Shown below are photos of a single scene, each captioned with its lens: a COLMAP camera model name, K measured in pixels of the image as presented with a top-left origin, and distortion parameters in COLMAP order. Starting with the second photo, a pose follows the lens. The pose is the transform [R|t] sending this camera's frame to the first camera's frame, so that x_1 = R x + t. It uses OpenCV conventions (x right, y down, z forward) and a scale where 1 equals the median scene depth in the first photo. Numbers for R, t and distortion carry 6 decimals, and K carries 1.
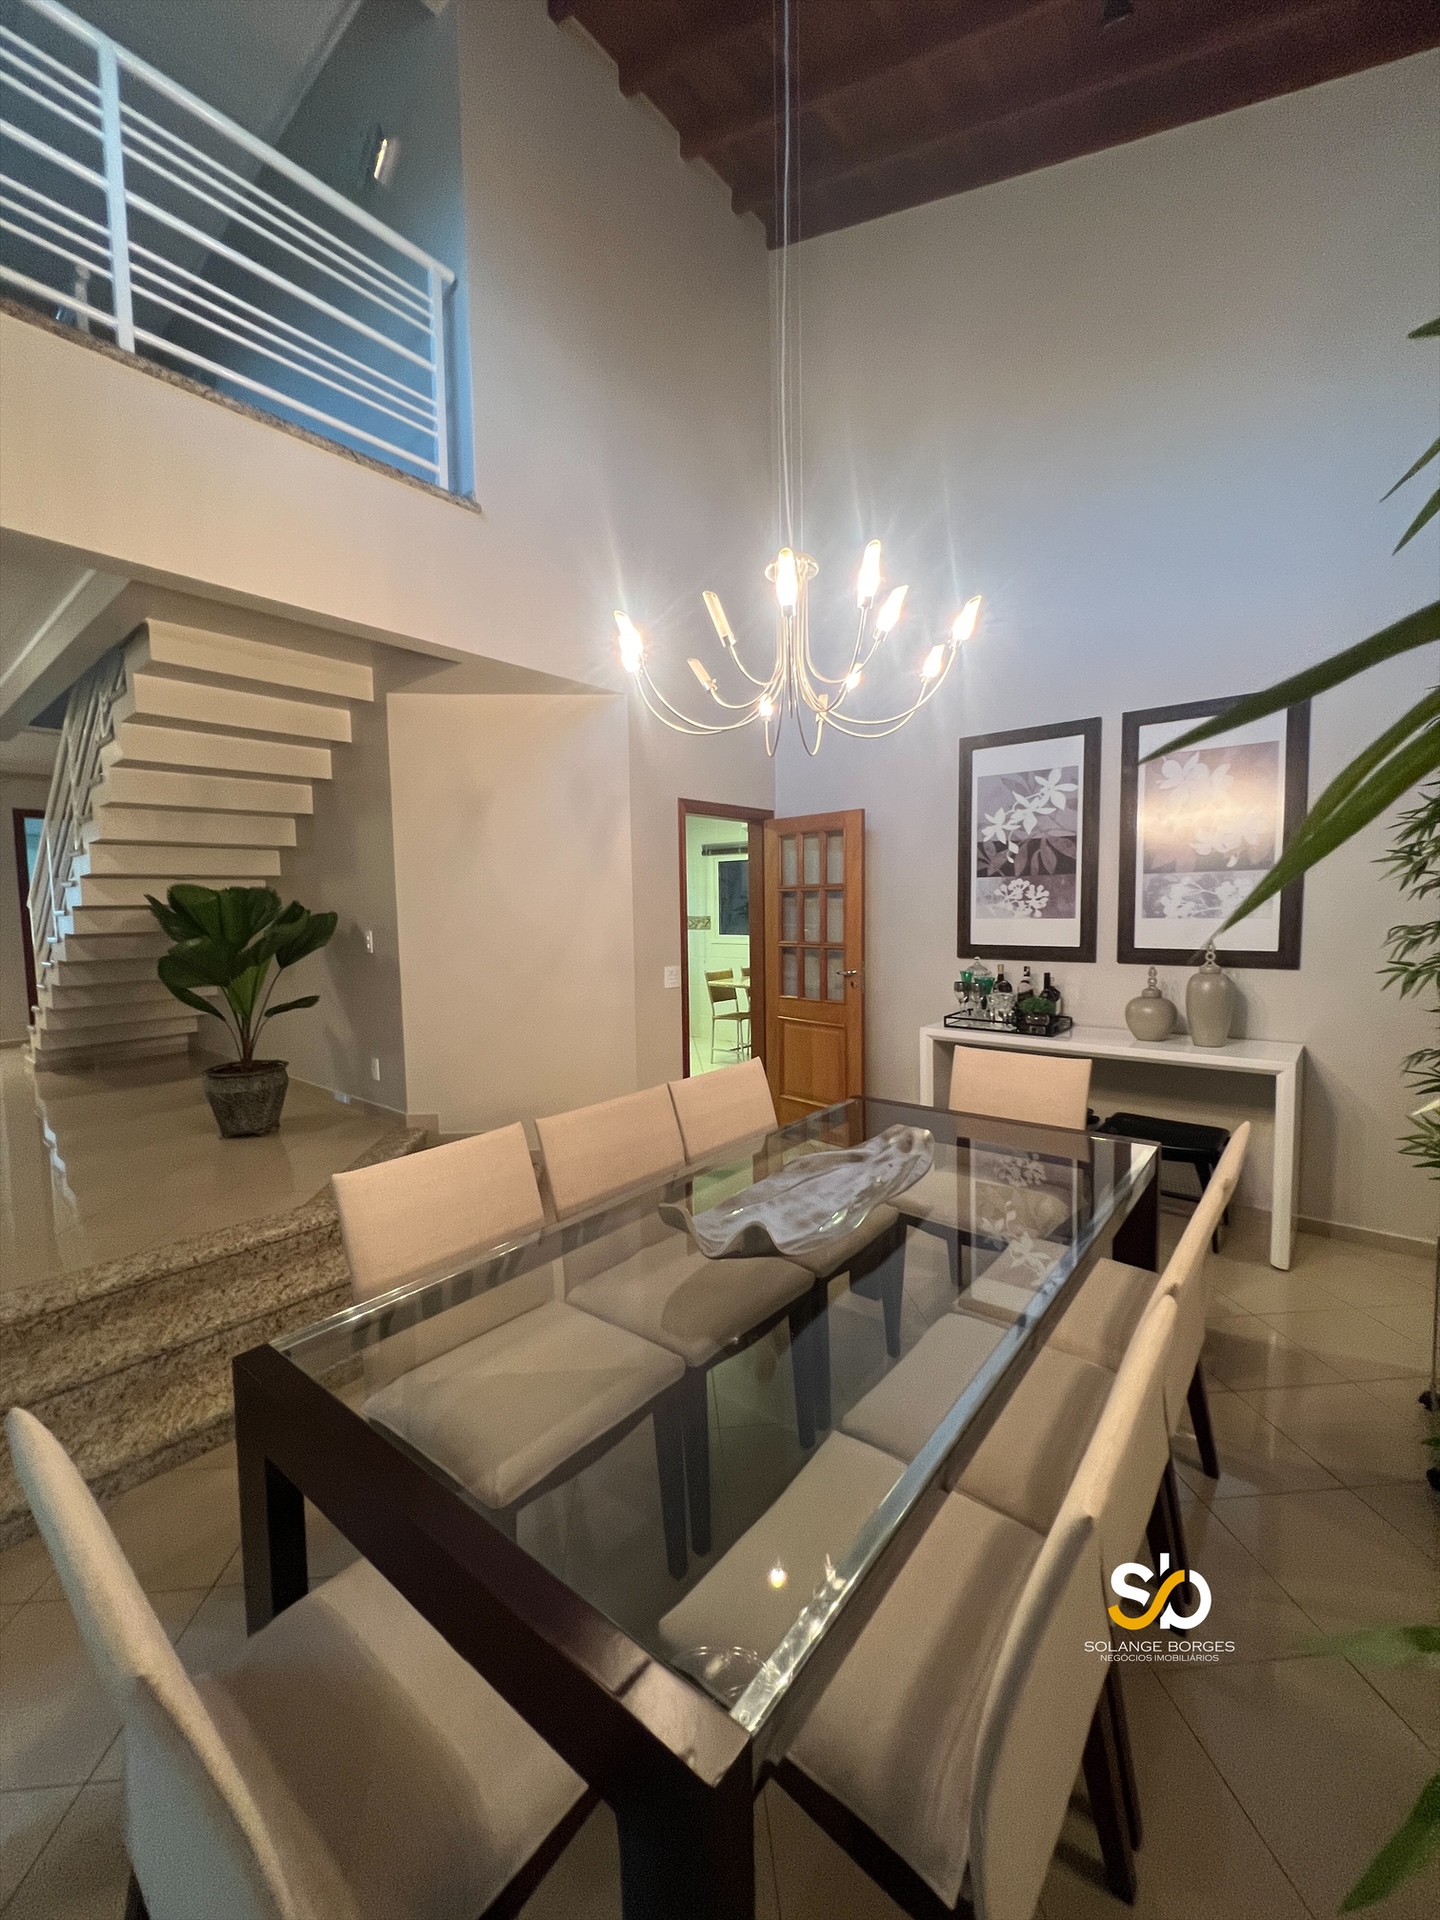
lens RADIAL K [[767.2, 0, 723.3], [0, 767.2, 967.8], [0, 0, 1]] dist [0.000041, 0.000118]
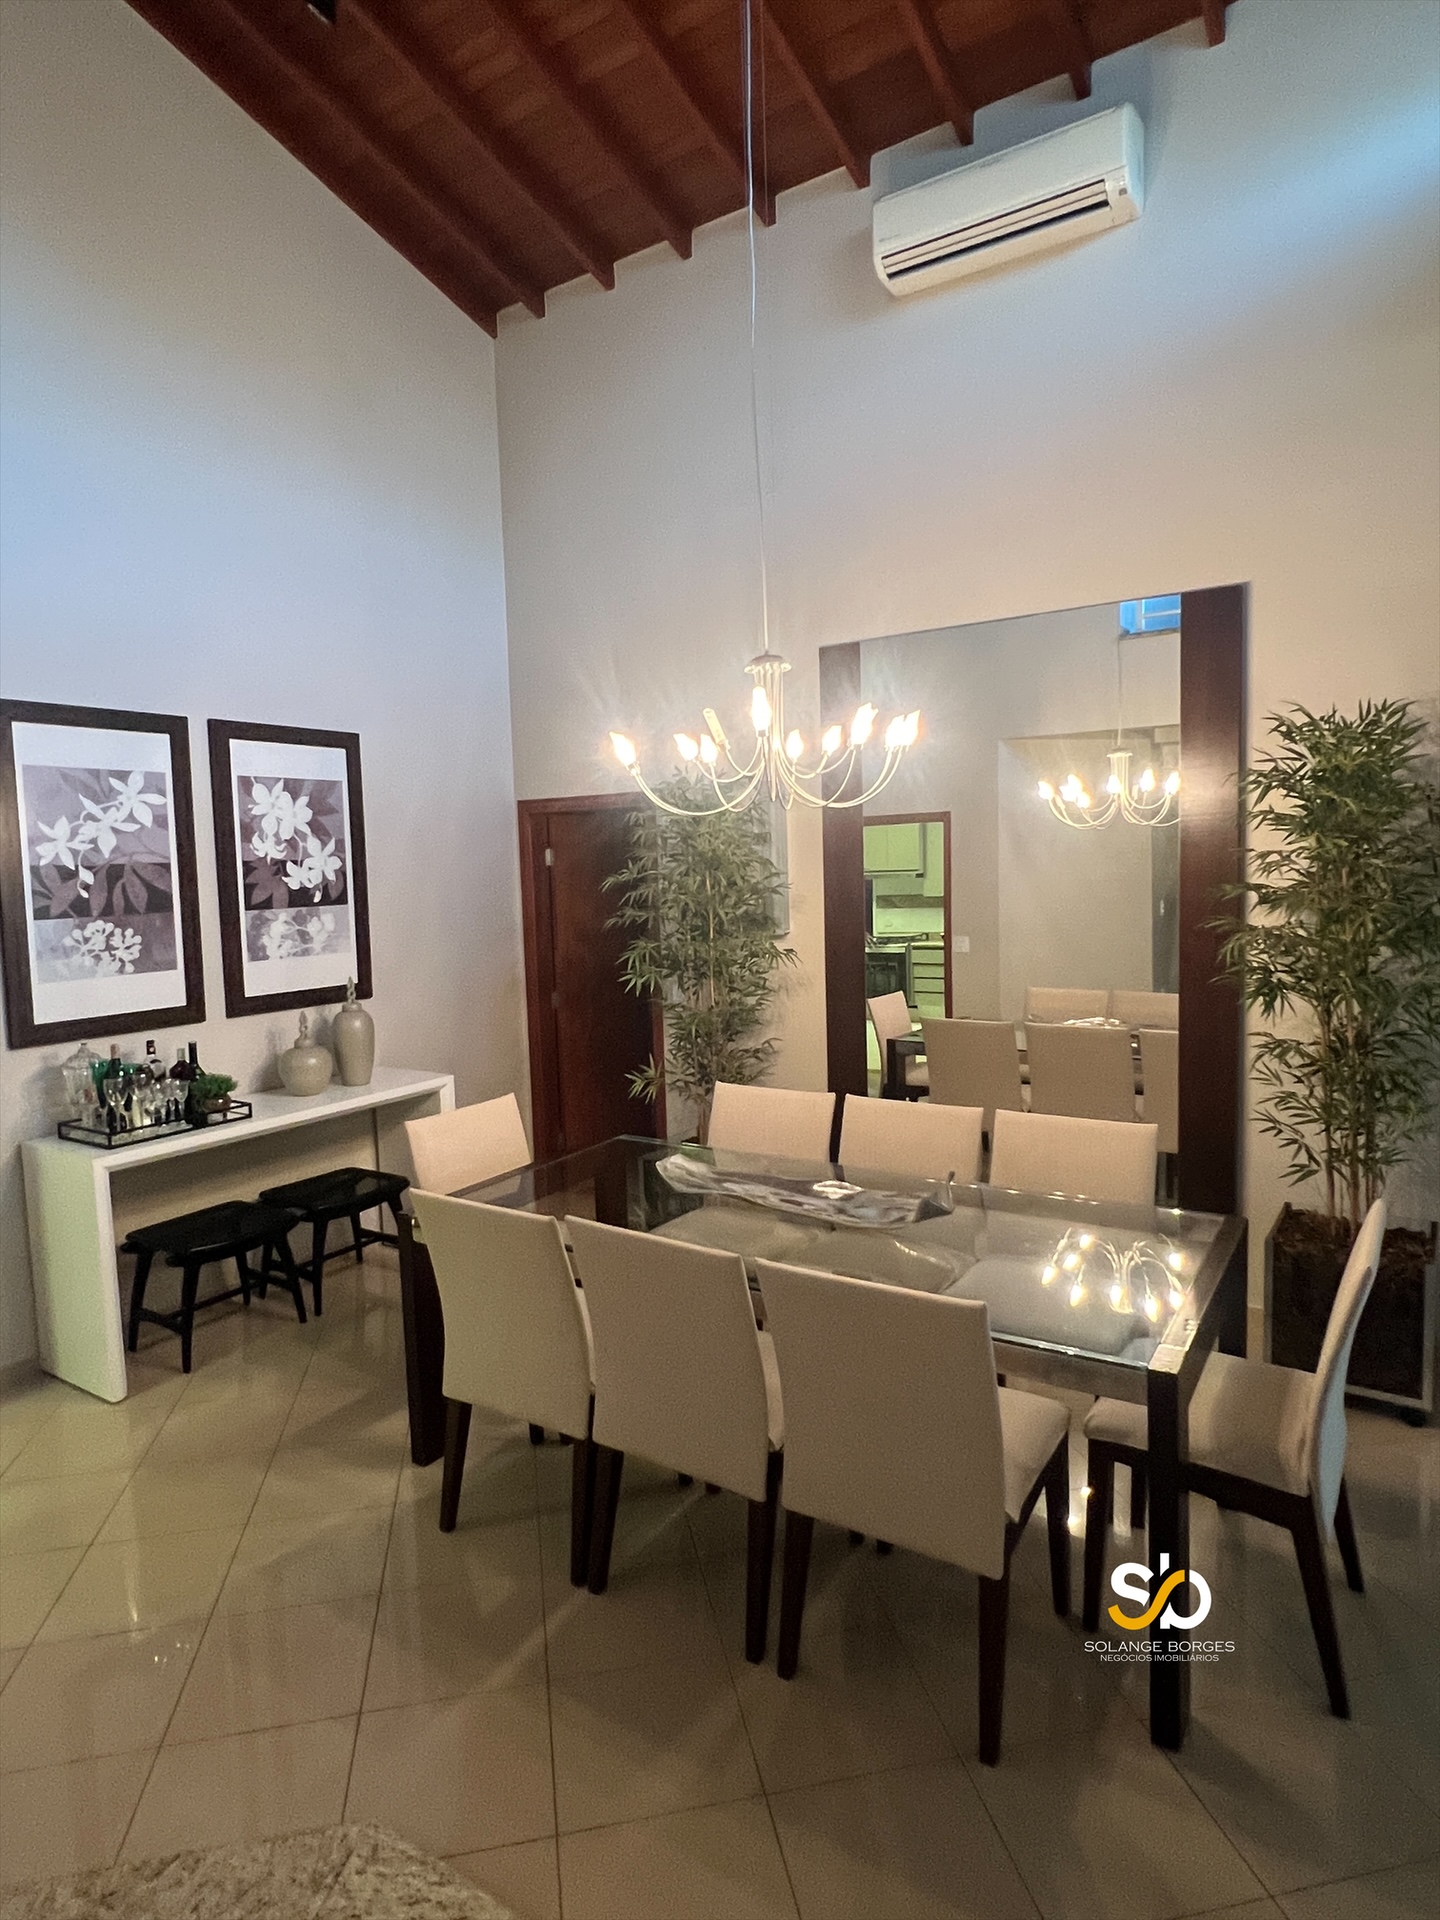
lens RADIAL K [[1107.4, 0, 718.9], [0, 1107.4, 959.0], [0, 0, 1]] dist [0.000074, -0.000380]
pose [[-0.109459, -0.072416, 0.991350, -0.689238], [0.110755, 0.990243, 0.084564, -0.106424], [-0.987802, 0.119053, -0.100370, 0.562088]]
